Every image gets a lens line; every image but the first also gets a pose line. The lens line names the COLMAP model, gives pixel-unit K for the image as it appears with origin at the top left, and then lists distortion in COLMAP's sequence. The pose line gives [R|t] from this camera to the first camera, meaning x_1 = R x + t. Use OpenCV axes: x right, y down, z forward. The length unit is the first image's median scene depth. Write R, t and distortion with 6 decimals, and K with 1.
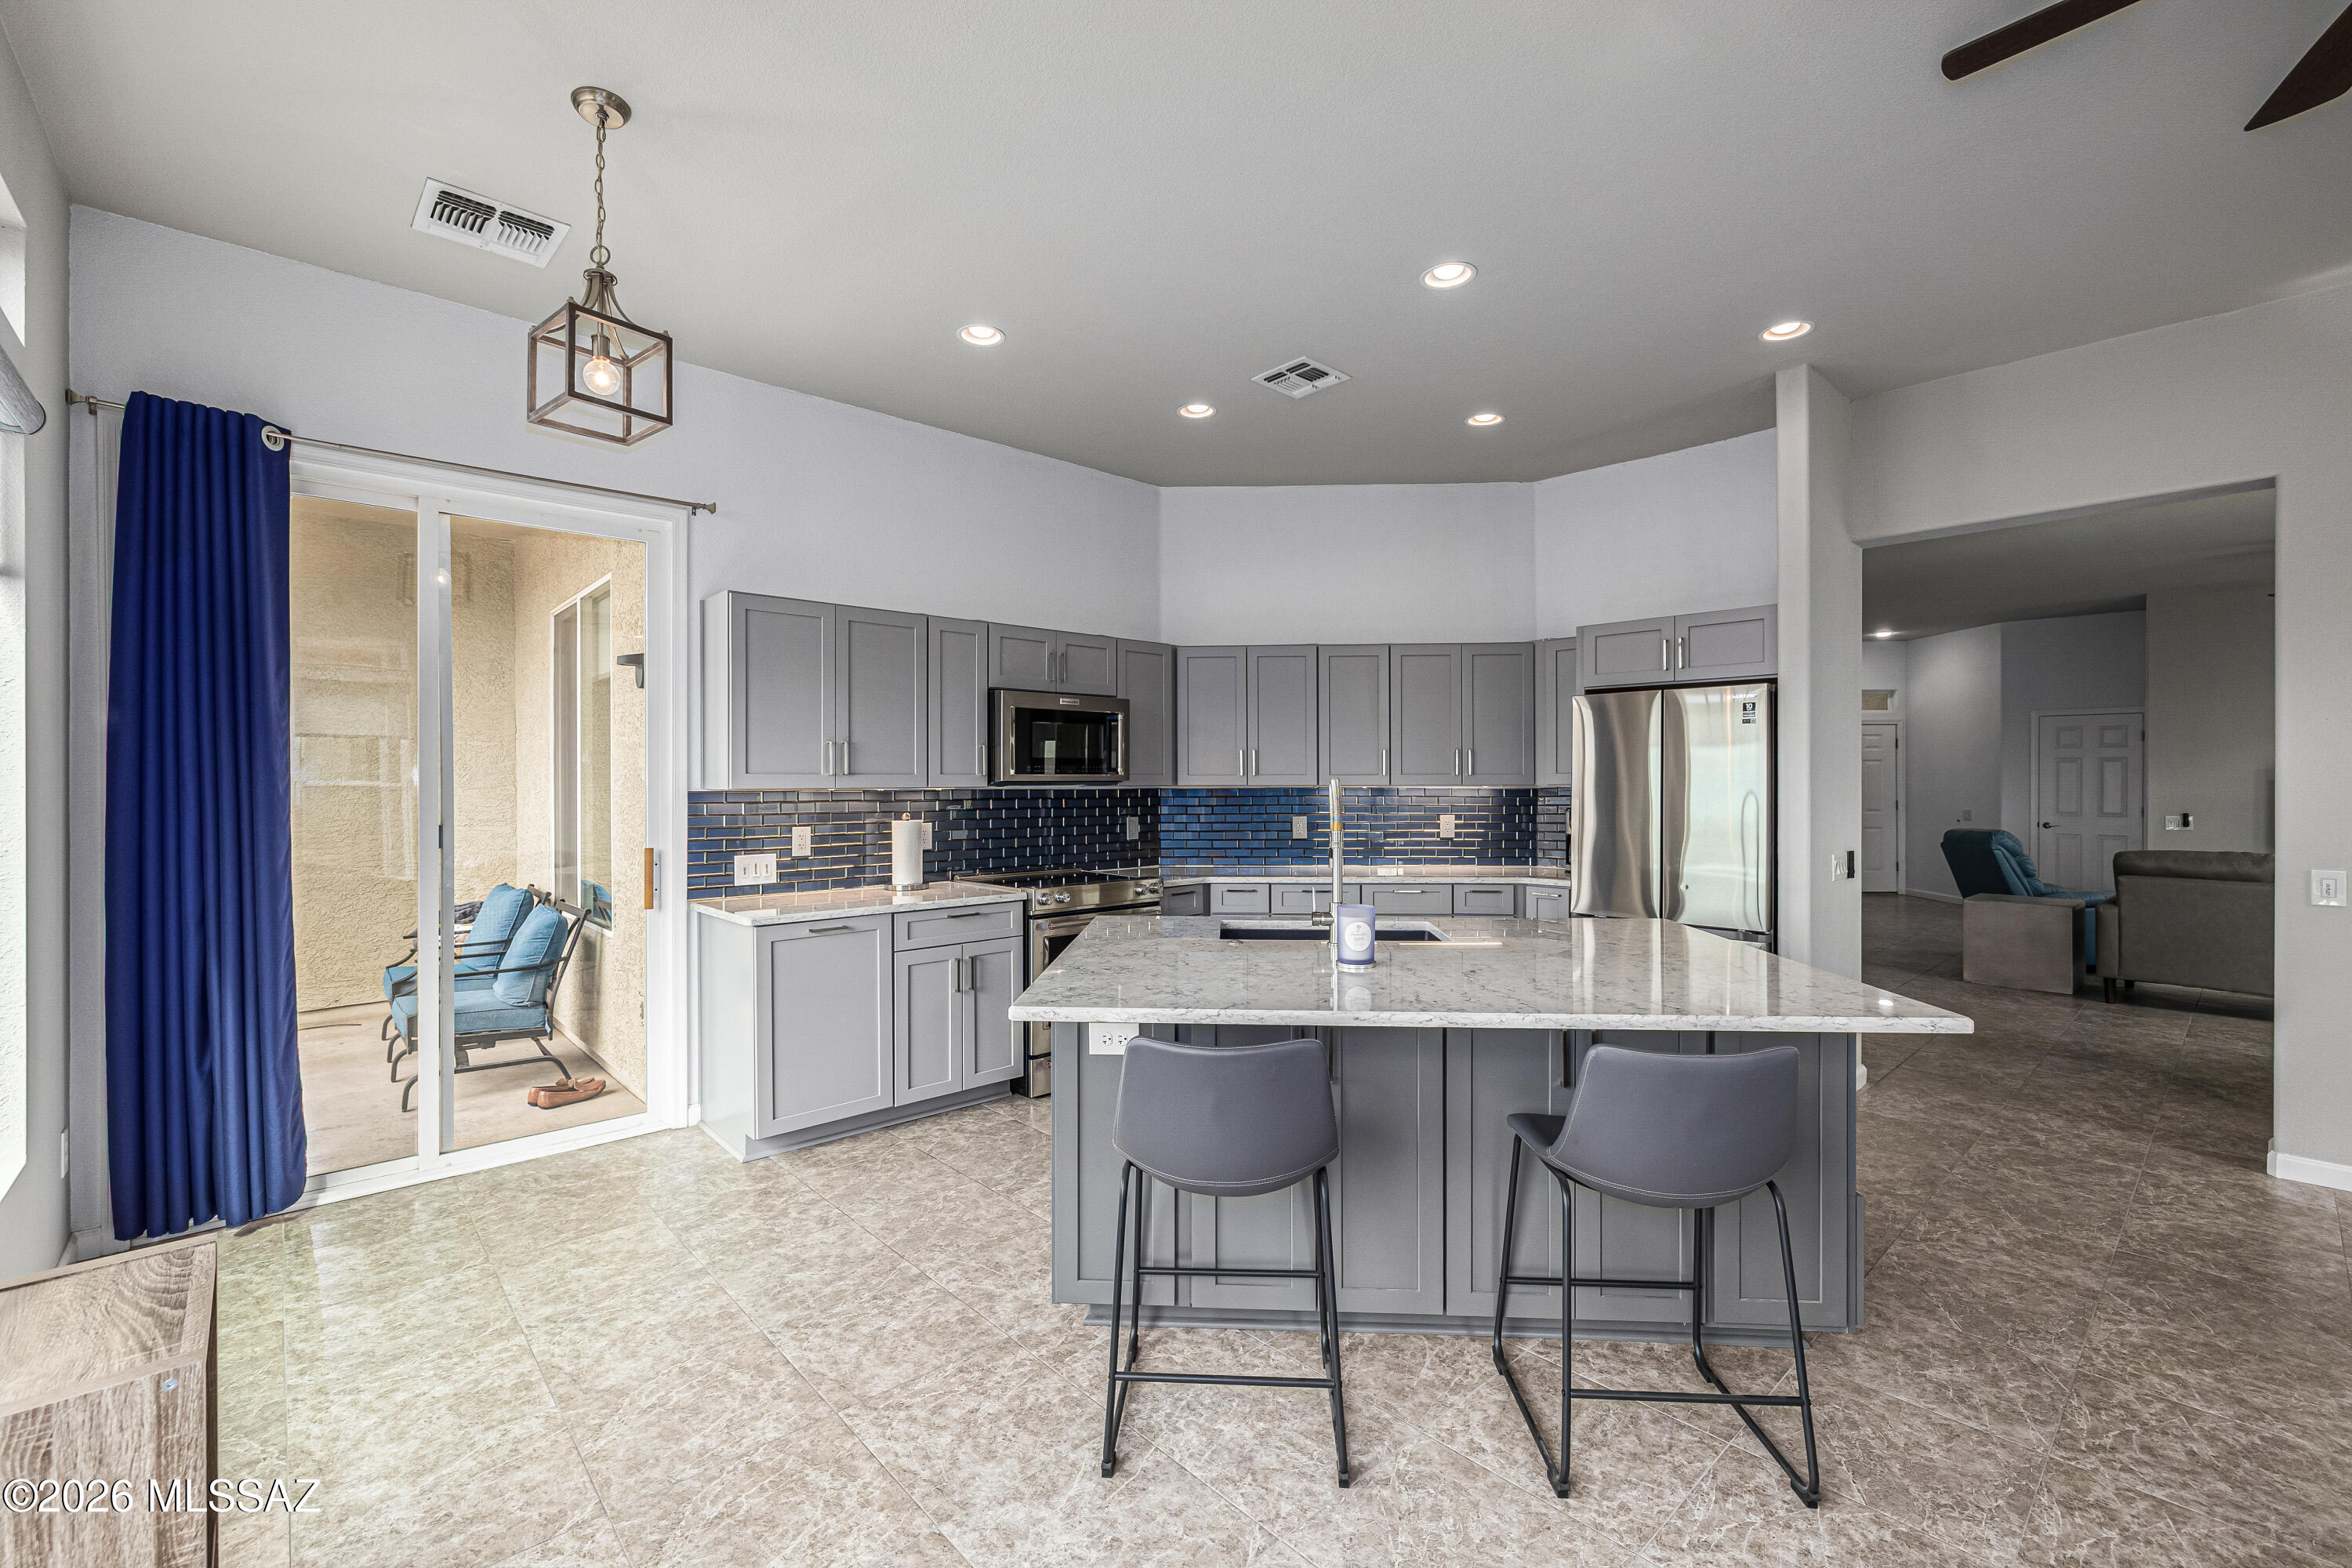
lens RADIAL K [[1004.3, 0, 1171.2], [0, 1004.3, 798.7], [0, 0, 1]] dist [-0.003880, 0.000373]
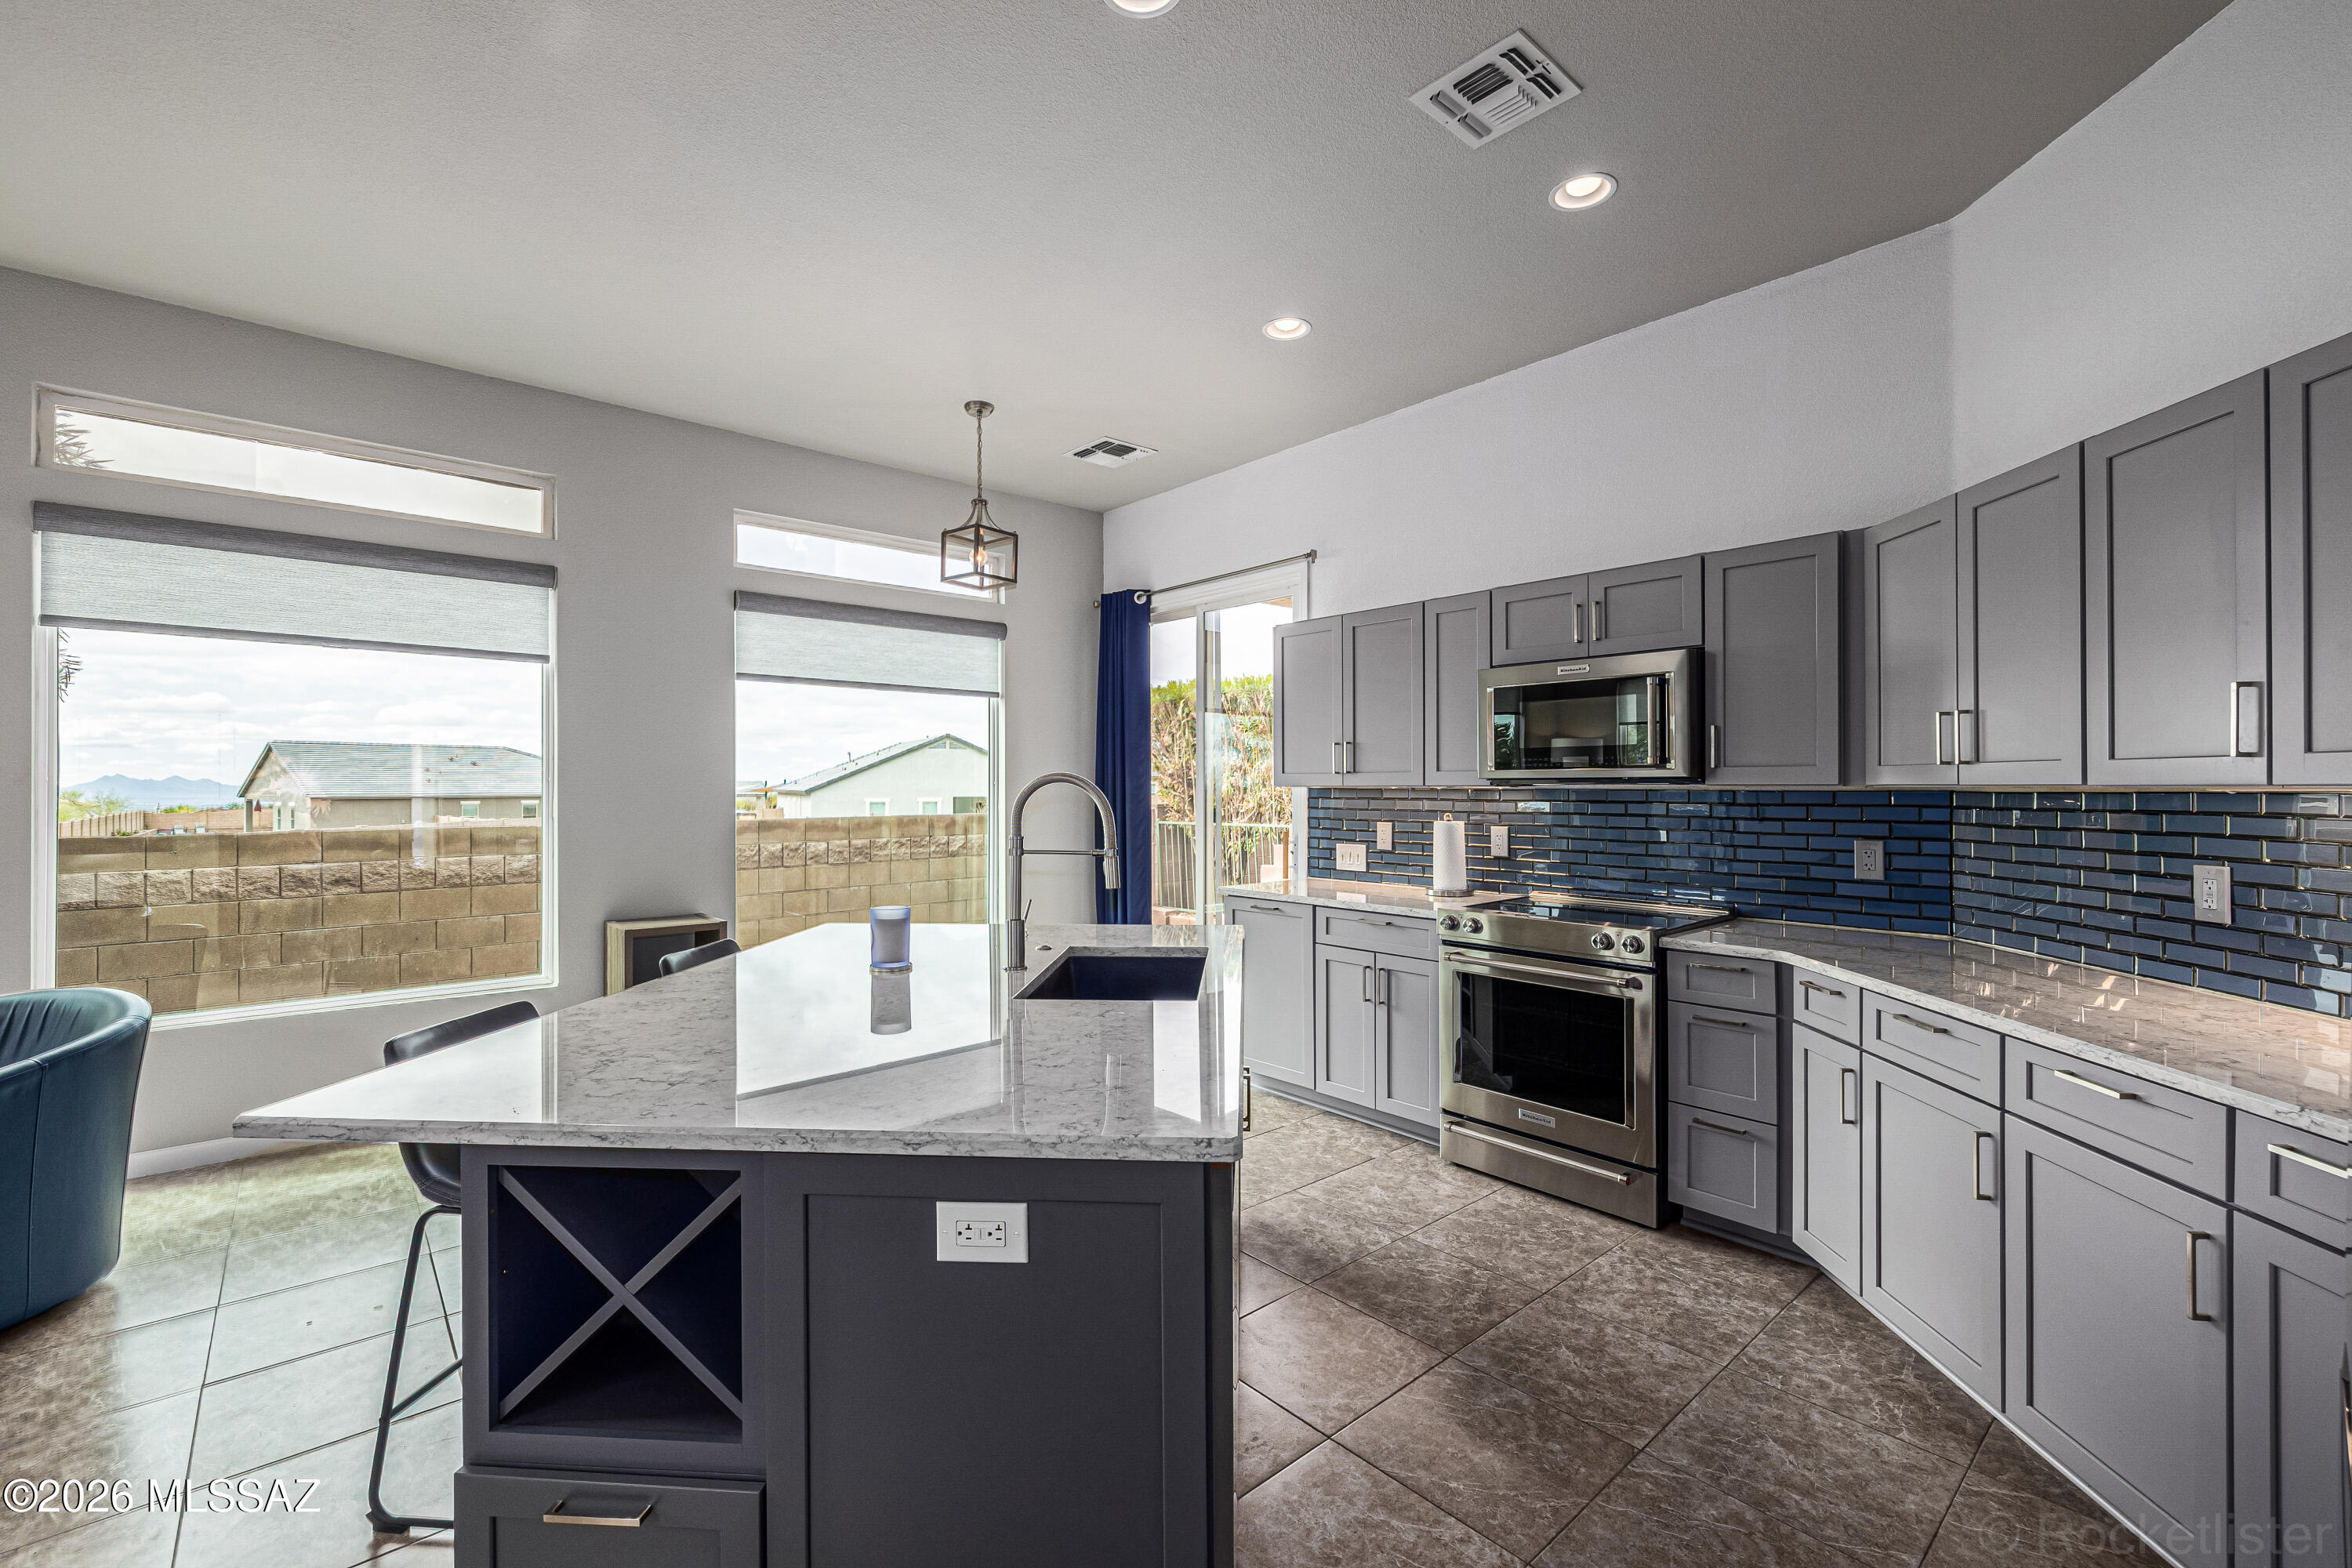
lens RADIAL K [[1004.3, 0, 1157.6], [0, 1004.3, 789.9], [0, 0, 1]] dist [-0.003880, 0.000373]
pose [[-0.036378, 0.011554, -0.999271, 0.721927], [-0.009544, 0.999884, 0.011908, -0.016748], [0.999293, 0.009971, -0.036264, 0.813623]]
